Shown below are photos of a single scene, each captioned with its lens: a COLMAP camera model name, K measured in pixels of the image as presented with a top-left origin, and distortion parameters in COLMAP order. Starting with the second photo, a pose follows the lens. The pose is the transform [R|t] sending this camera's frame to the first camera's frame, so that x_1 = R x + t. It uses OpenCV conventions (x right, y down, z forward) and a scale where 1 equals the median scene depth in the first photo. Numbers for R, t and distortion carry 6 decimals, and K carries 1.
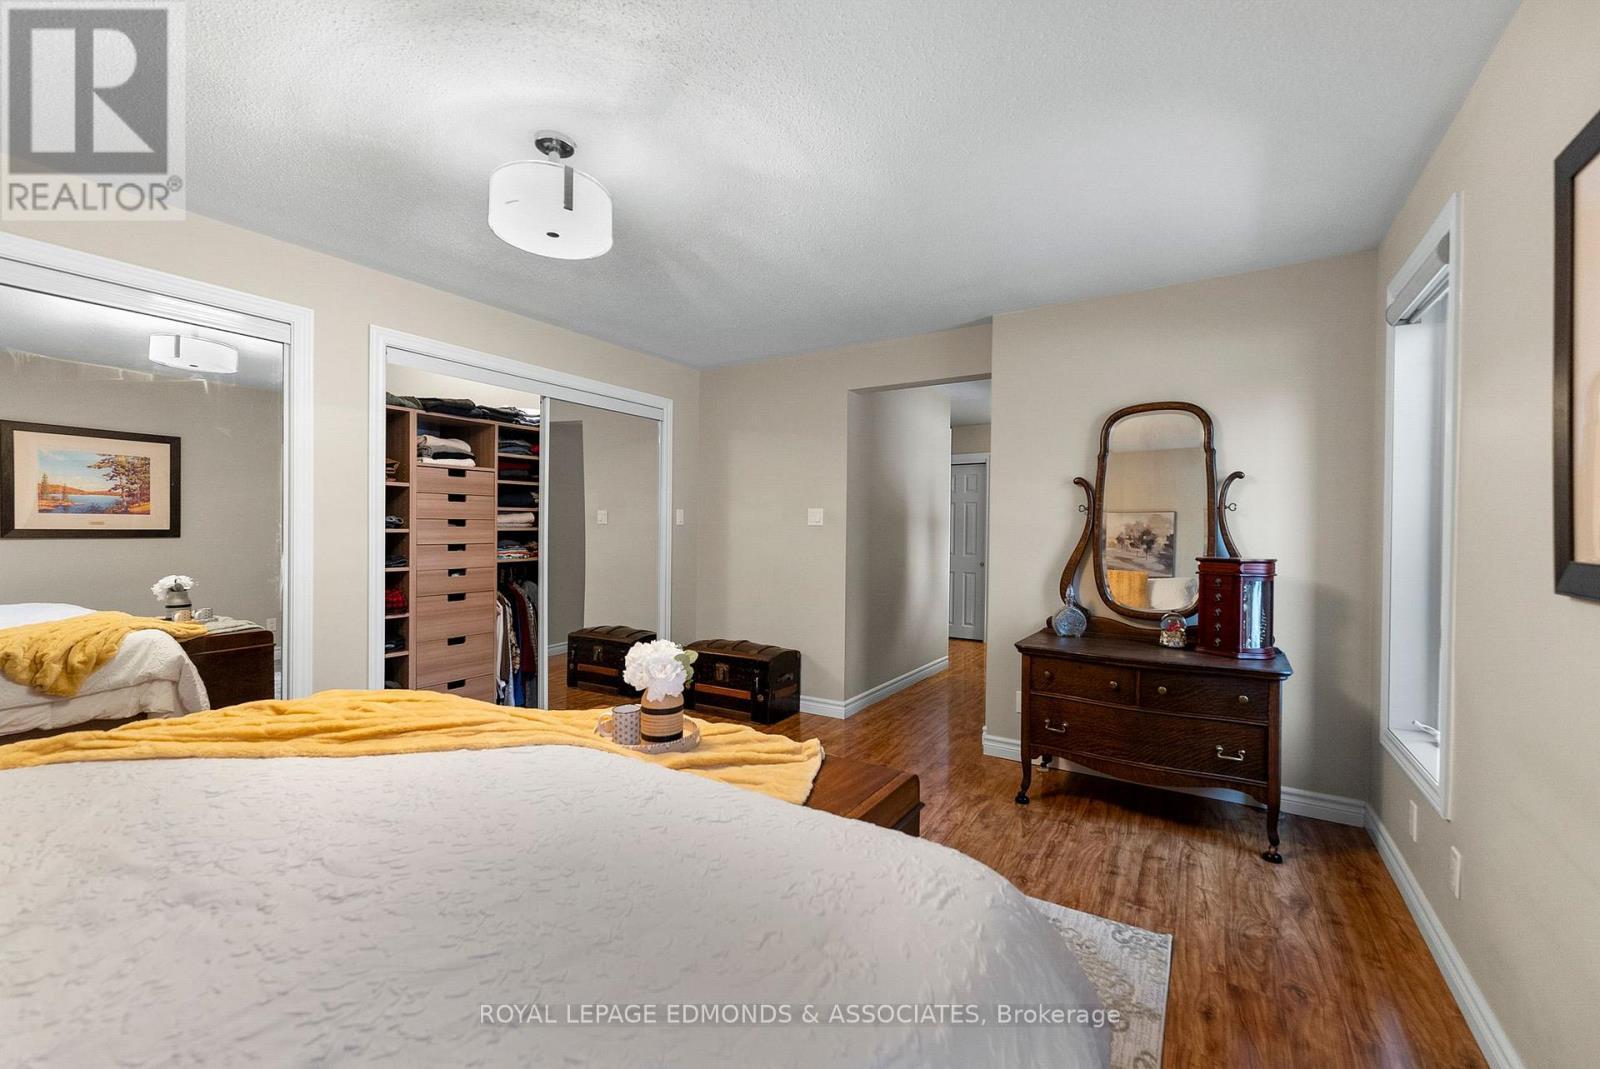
lens RADIAL K [[674.6, 0, 798.6], [0, 674.6, 531.8], [0, 0, 1]] dist [-0.001846, -0.000200]
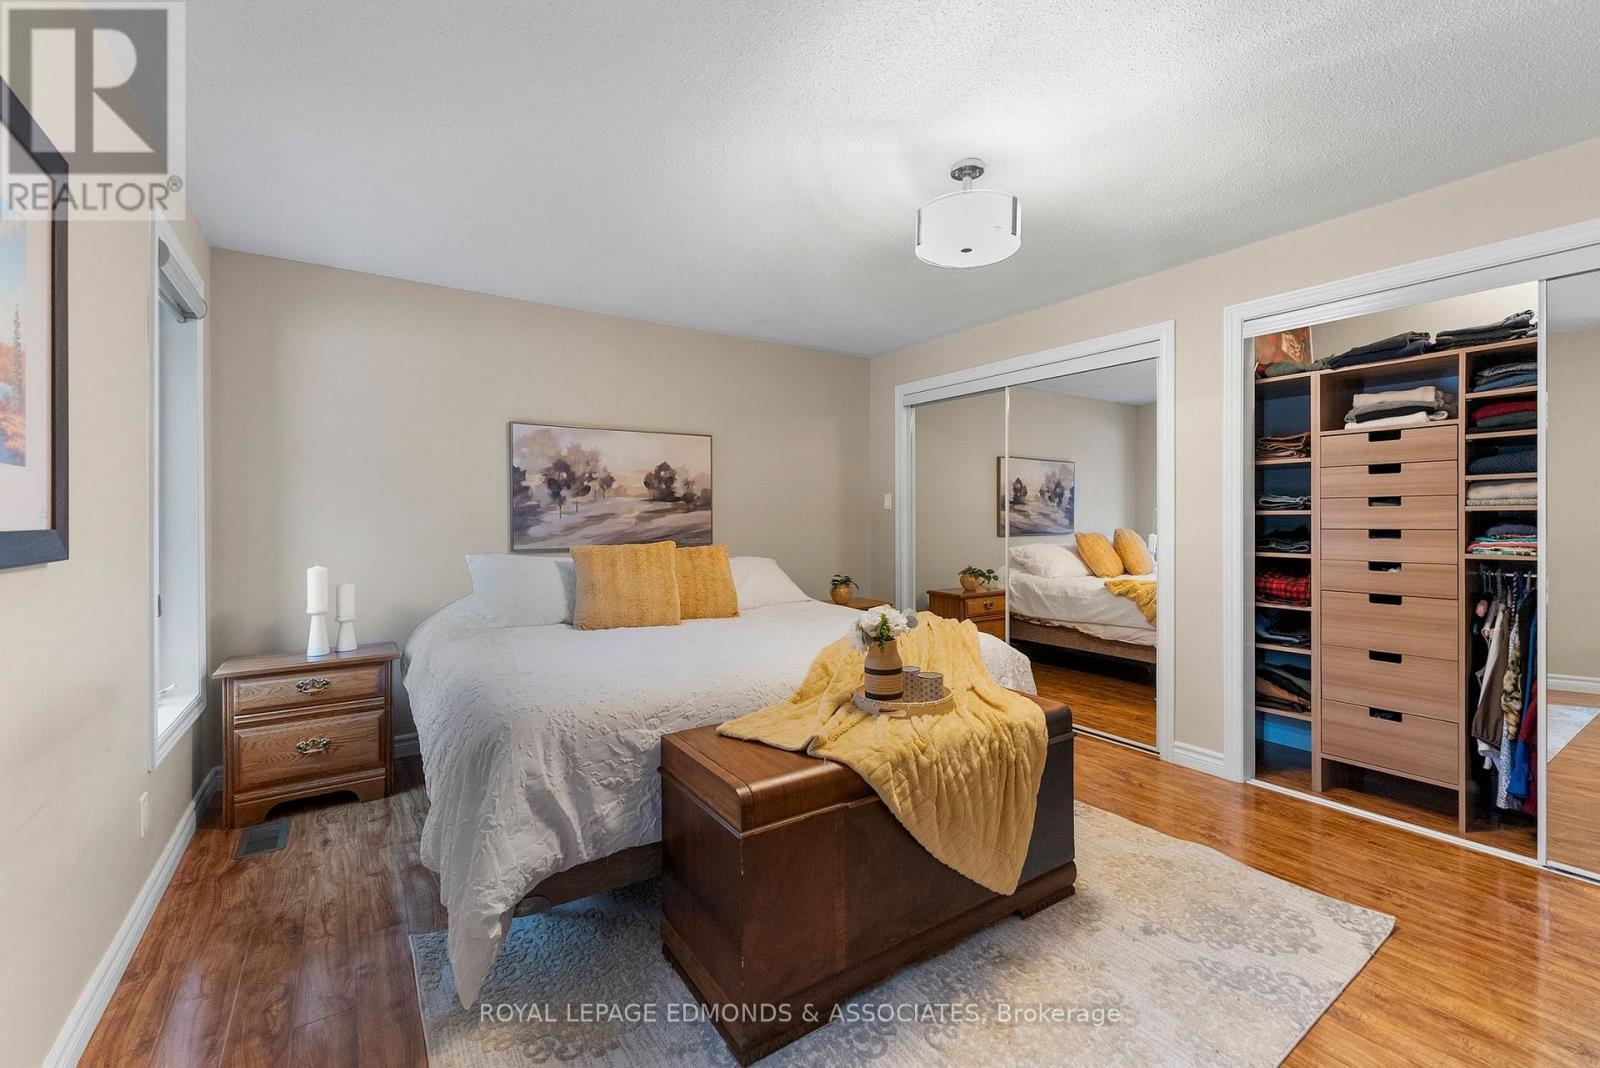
lens RADIAL K [[656.9, 0, 803.9], [0, 656.9, 512.2], [0, 0, 1]] dist [0.000198, -0.000045]
pose [[-0.403560, -0.009406, -0.914905, 0.432497], [-0.001802, 0.999953, -0.009486, 0.006936], [0.914952, -0.002179, -0.403558, 0.695803]]
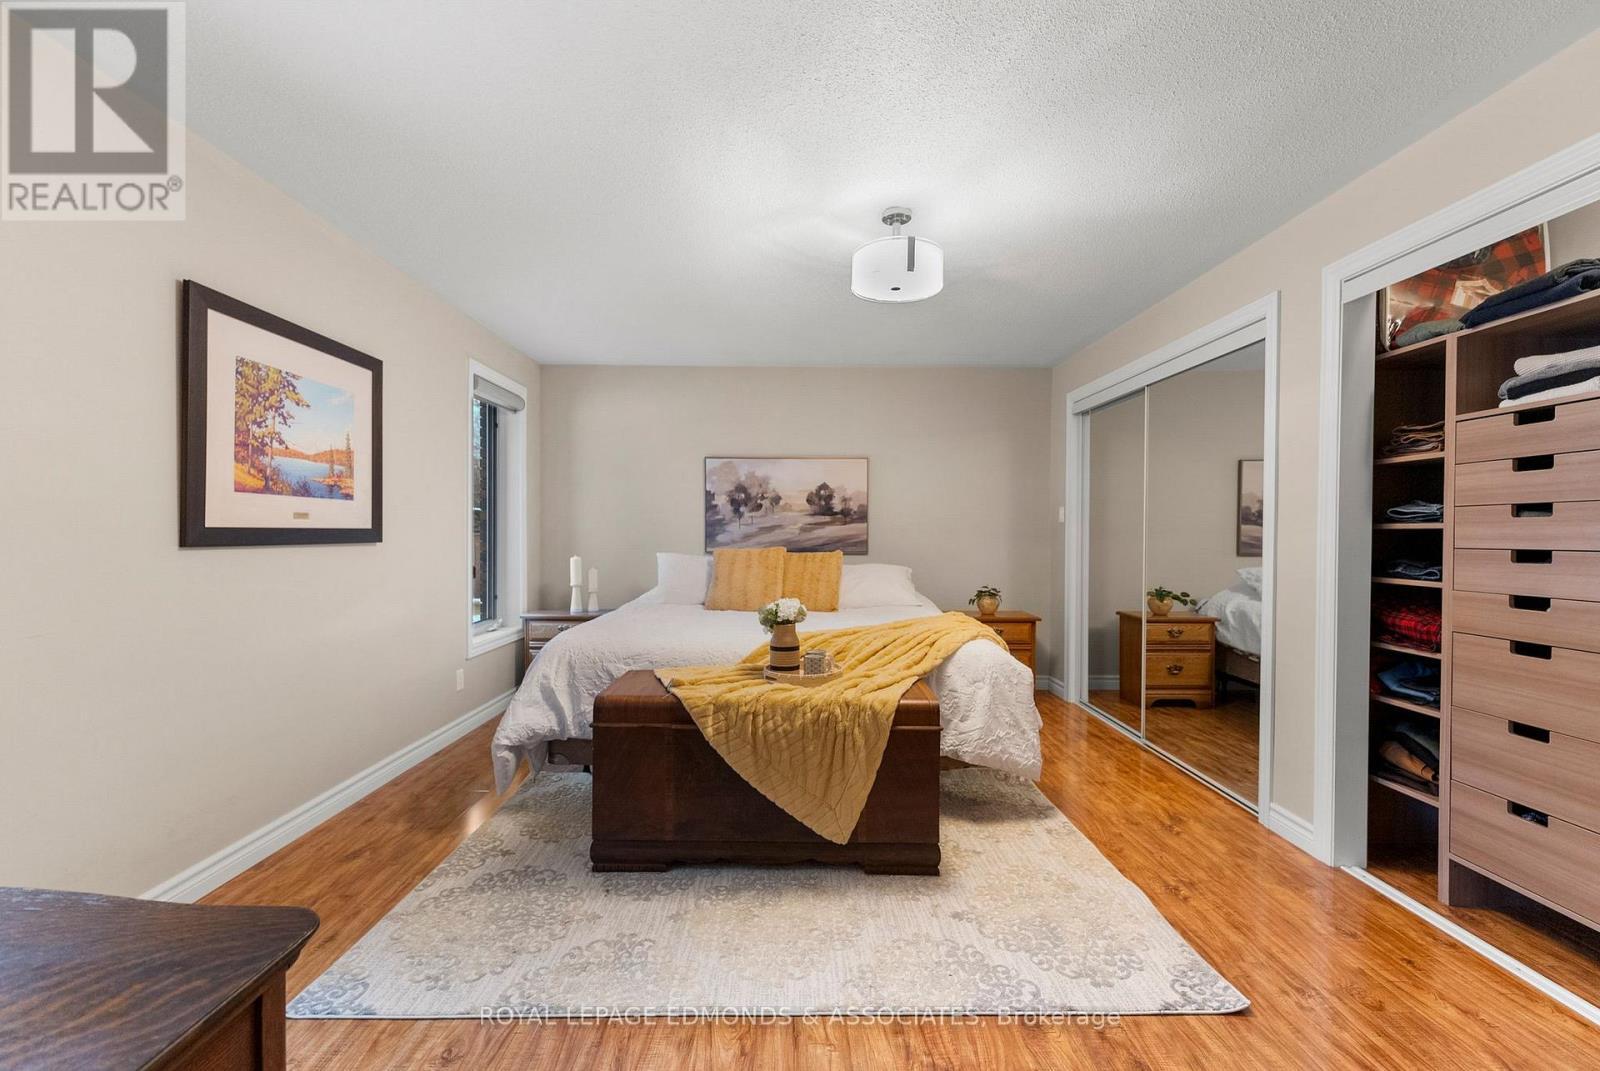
lens RADIAL K [[646.9, 0, 795.1], [0, 646.9, 533.7], [0, 0, 1]] dist [-0.000593, -0.000053]
pose [[-0.846220, -0.008080, -0.532772, 0.254498], [-0.012491, 0.999911, 0.004675, 0.010188], [0.532686, 0.010611, -0.846246, 1.115260]]
